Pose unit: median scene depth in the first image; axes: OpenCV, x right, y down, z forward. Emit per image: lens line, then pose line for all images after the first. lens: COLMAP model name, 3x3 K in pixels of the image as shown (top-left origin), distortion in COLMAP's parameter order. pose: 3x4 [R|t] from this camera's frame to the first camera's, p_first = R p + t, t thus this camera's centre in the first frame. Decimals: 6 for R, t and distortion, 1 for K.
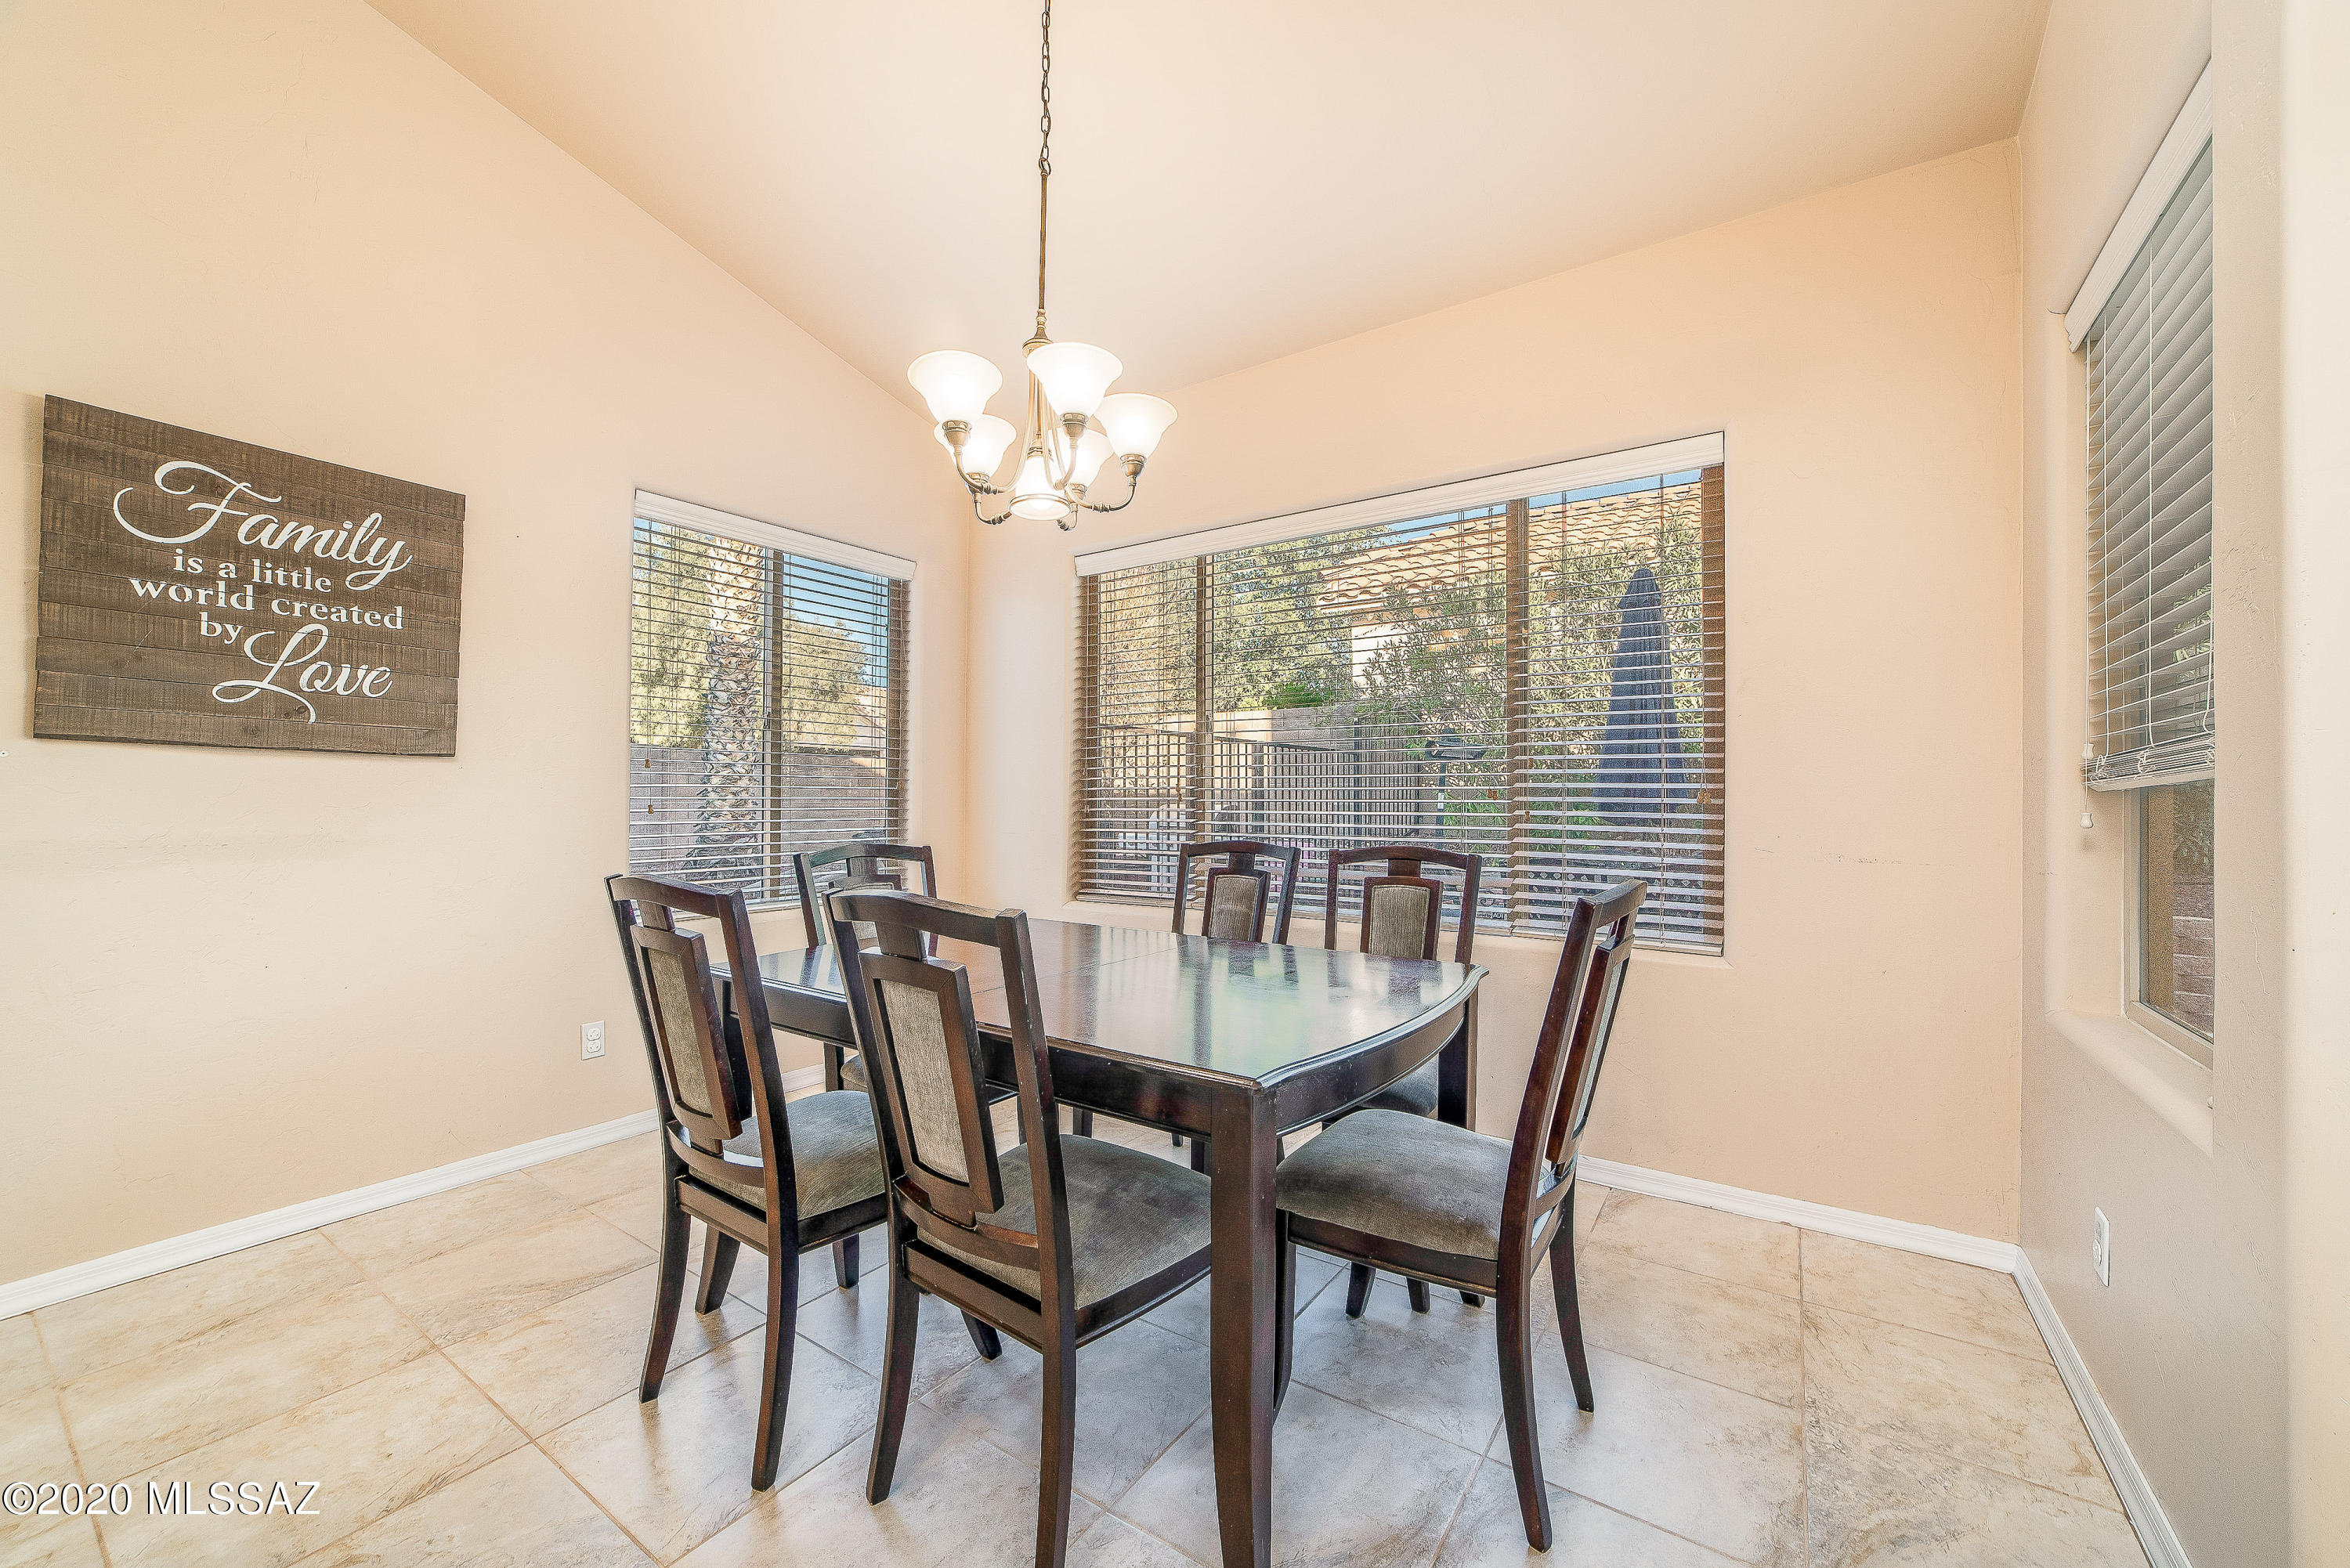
lens RADIAL K [[909.1, 0, 1175.0], [0, 909.1, 784.0], [0, 0, 1]] dist [-0.026634, 0.010660]
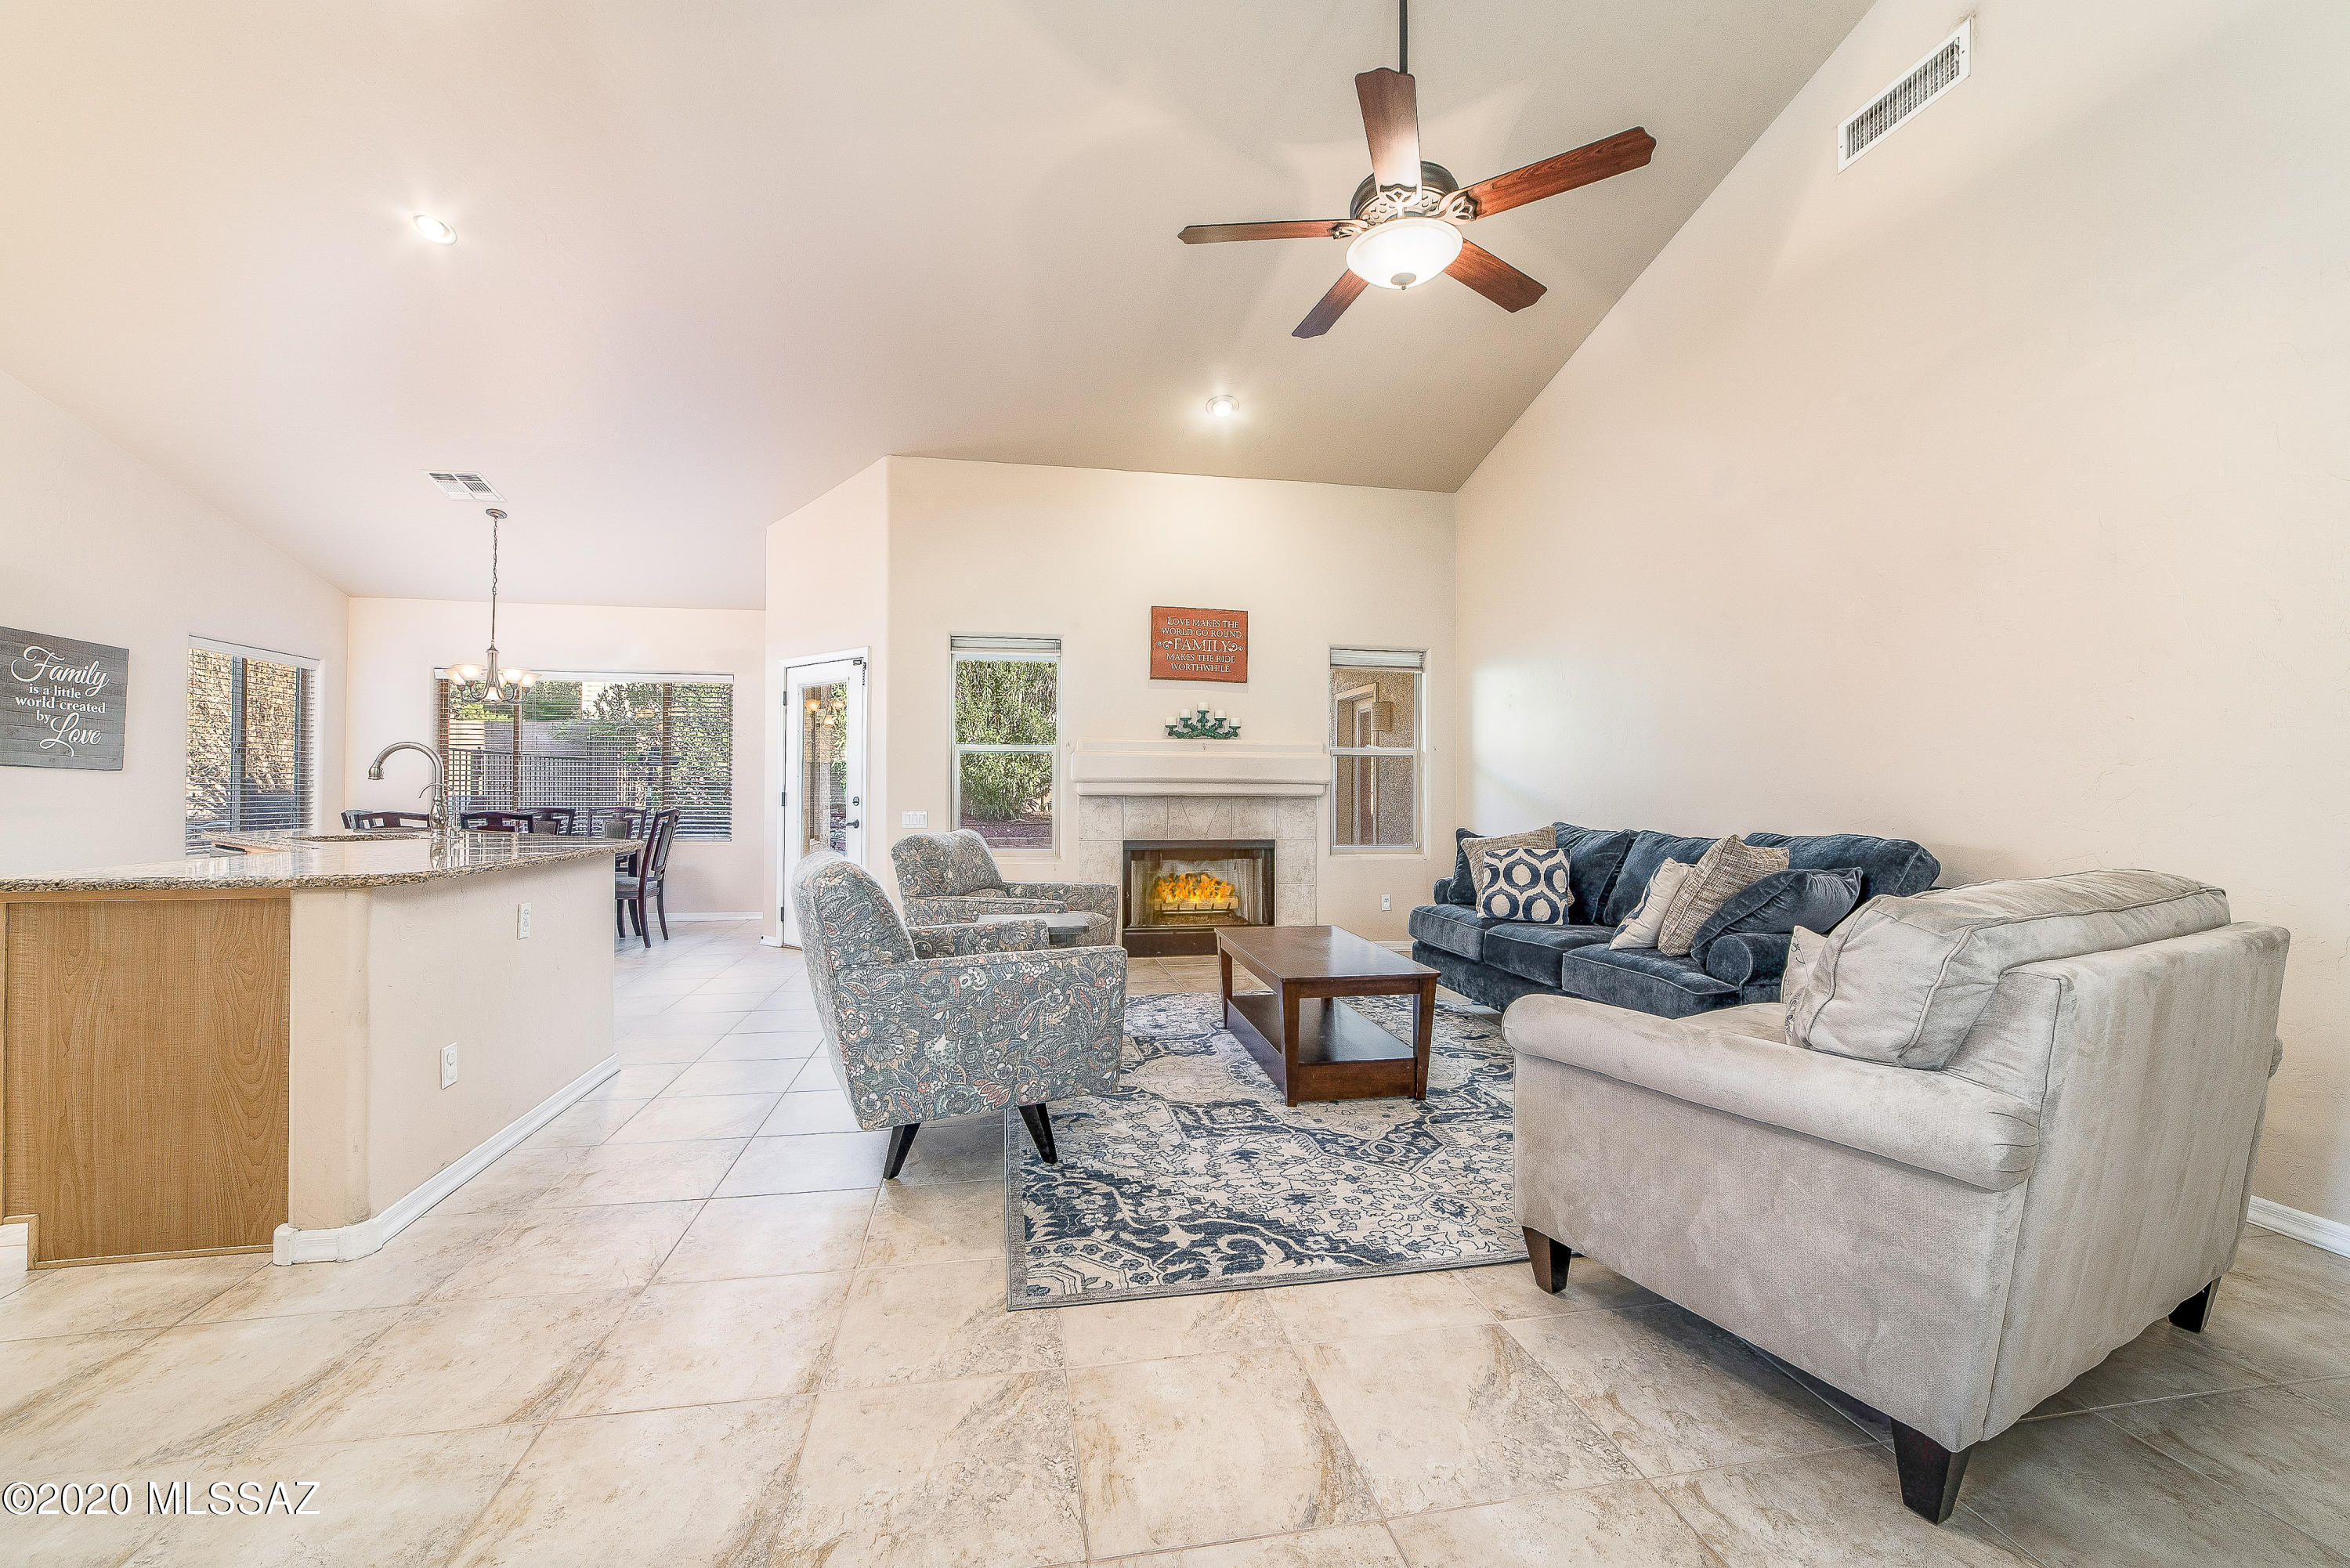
lens RADIAL K [[911.9, 0, 1156.7], [0, 911.9, 788.2], [0, 0, 1]] dist [-0.023022, 0.010371]
pose [[0.717450, 0.003686, 0.696601, -0.587001], [-0.007593, 0.999968, 0.002528, -0.015227], [-0.696569, -0.007103, 0.717455, -2.522114]]
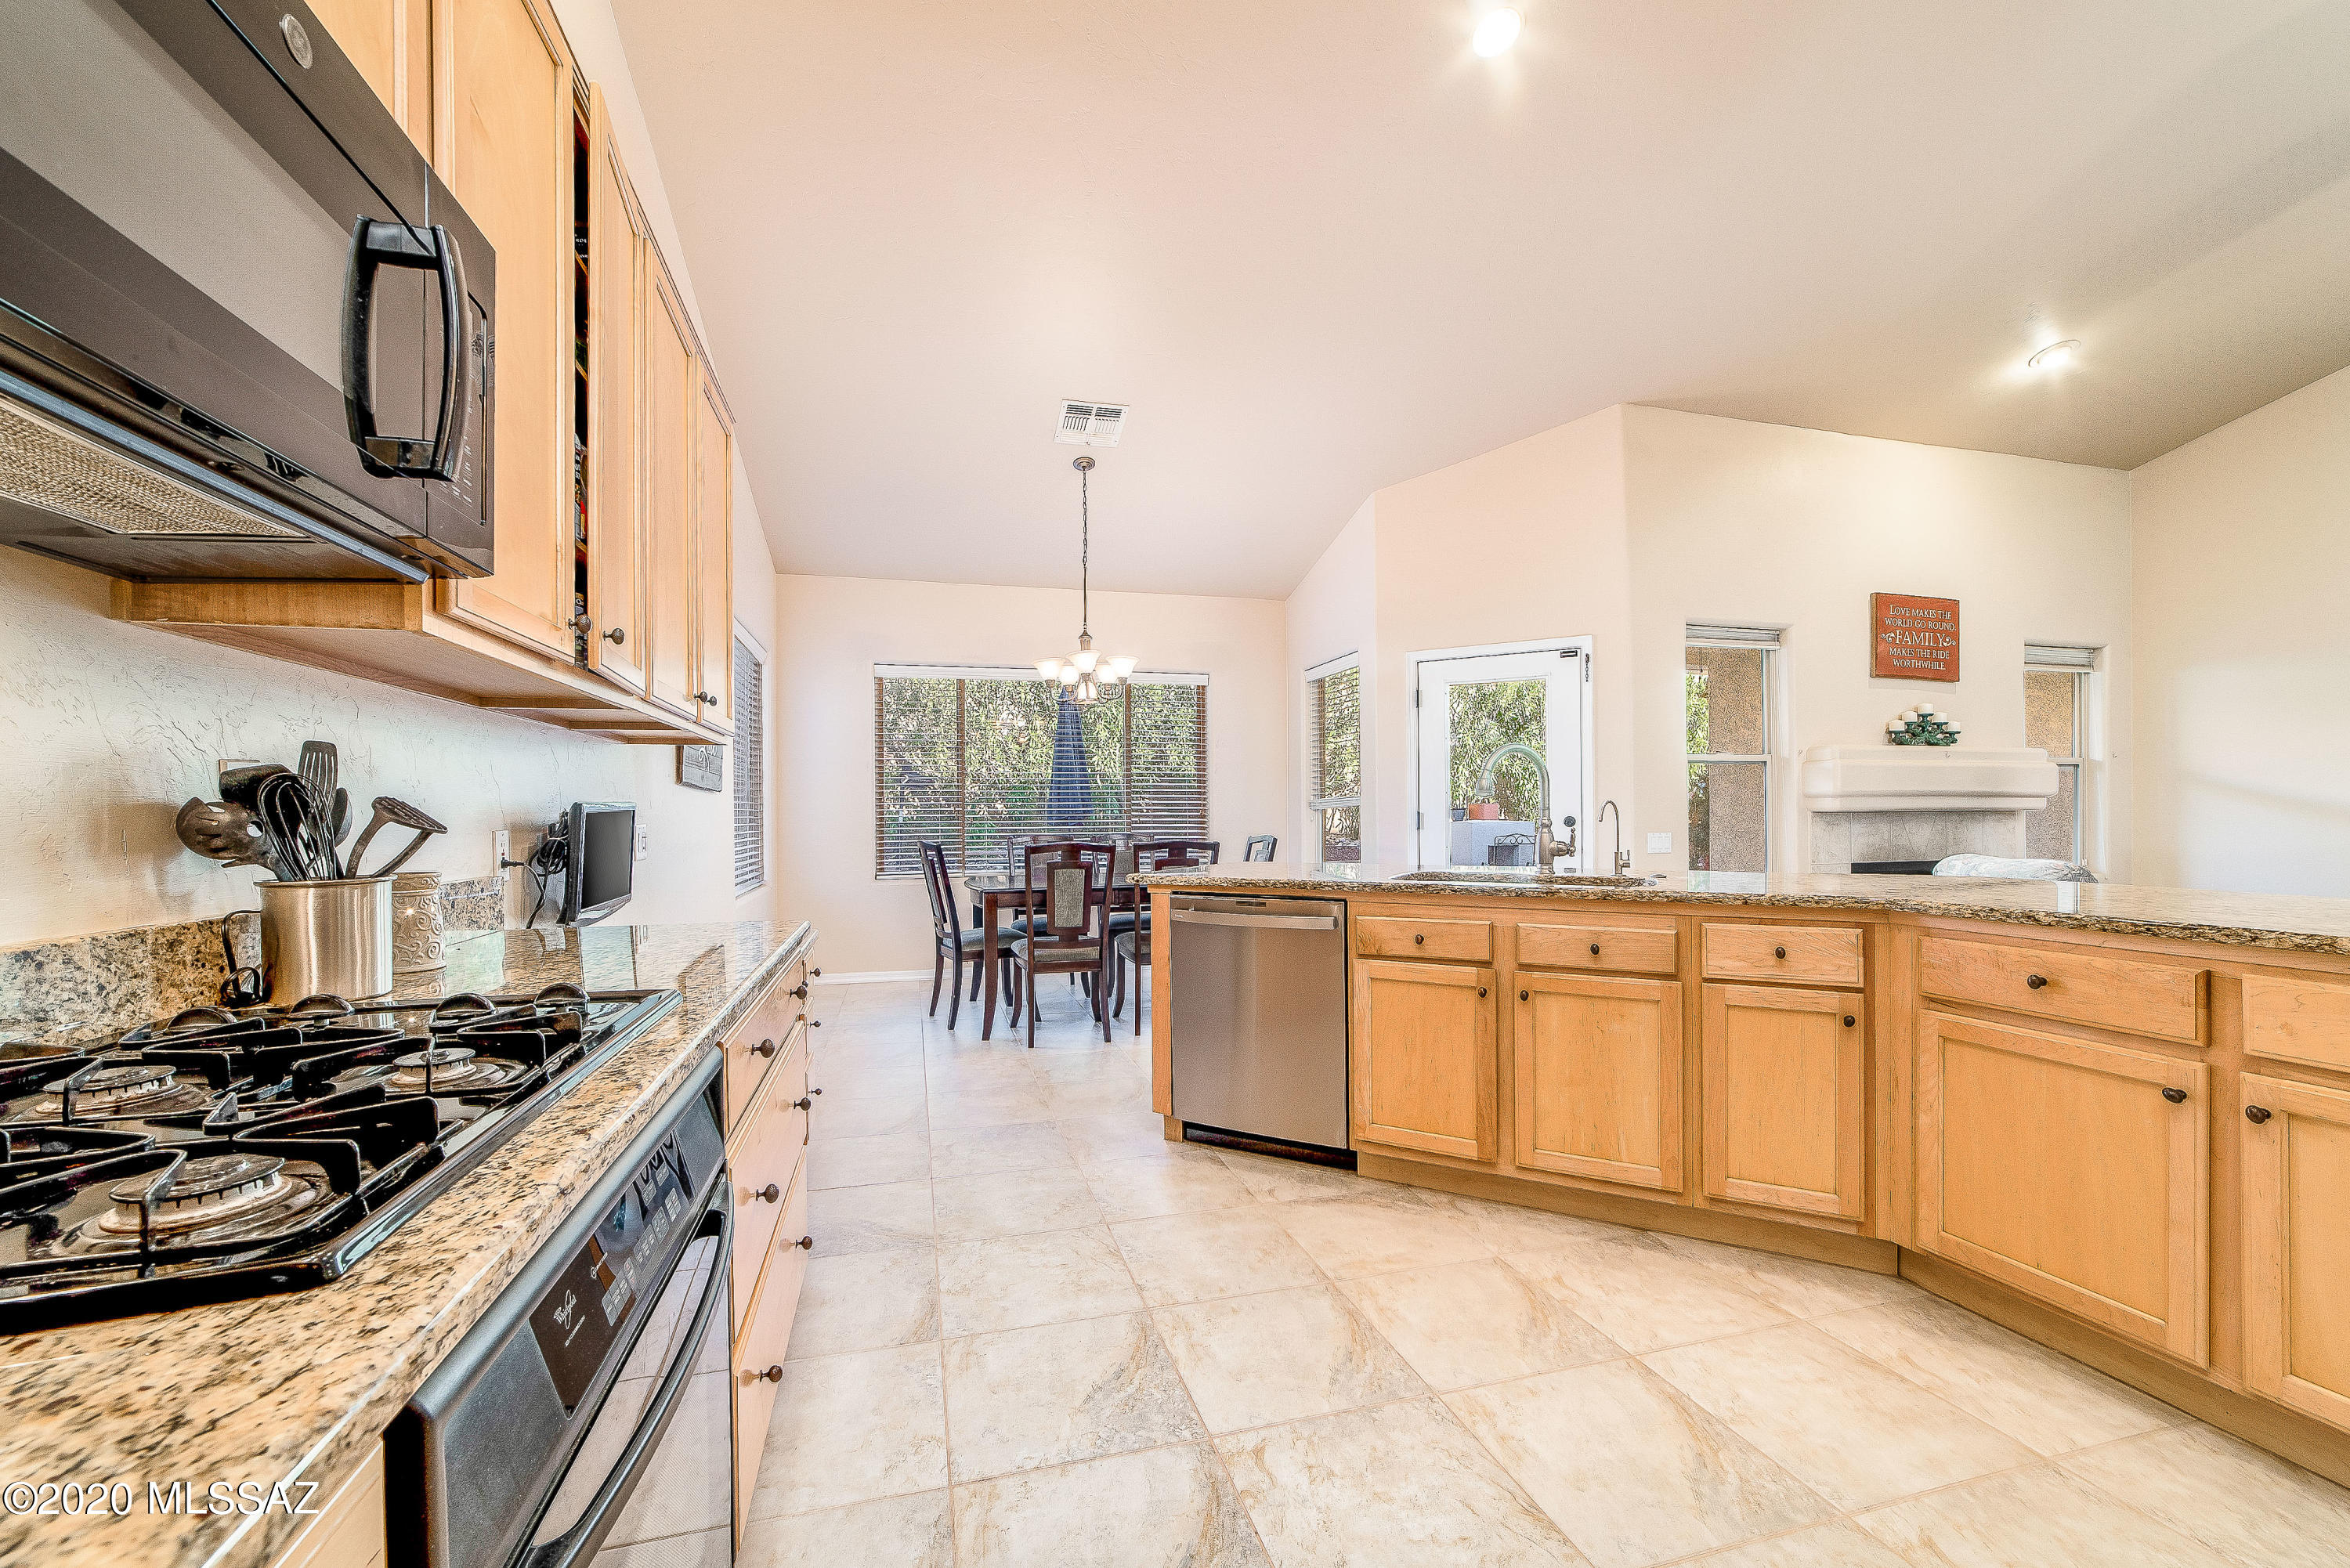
lens RADIAL K [[938.3, 0, 1157.4], [0, 938.3, 809.6], [0, 0, 1]] dist [-0.028262, 0.011786]
pose [[0.656849, -0.005021, 0.754005, -1.699589], [0.001933, 0.999986, 0.004975, -0.006555], [-0.754019, -0.001810, 0.656850, -0.772318]]
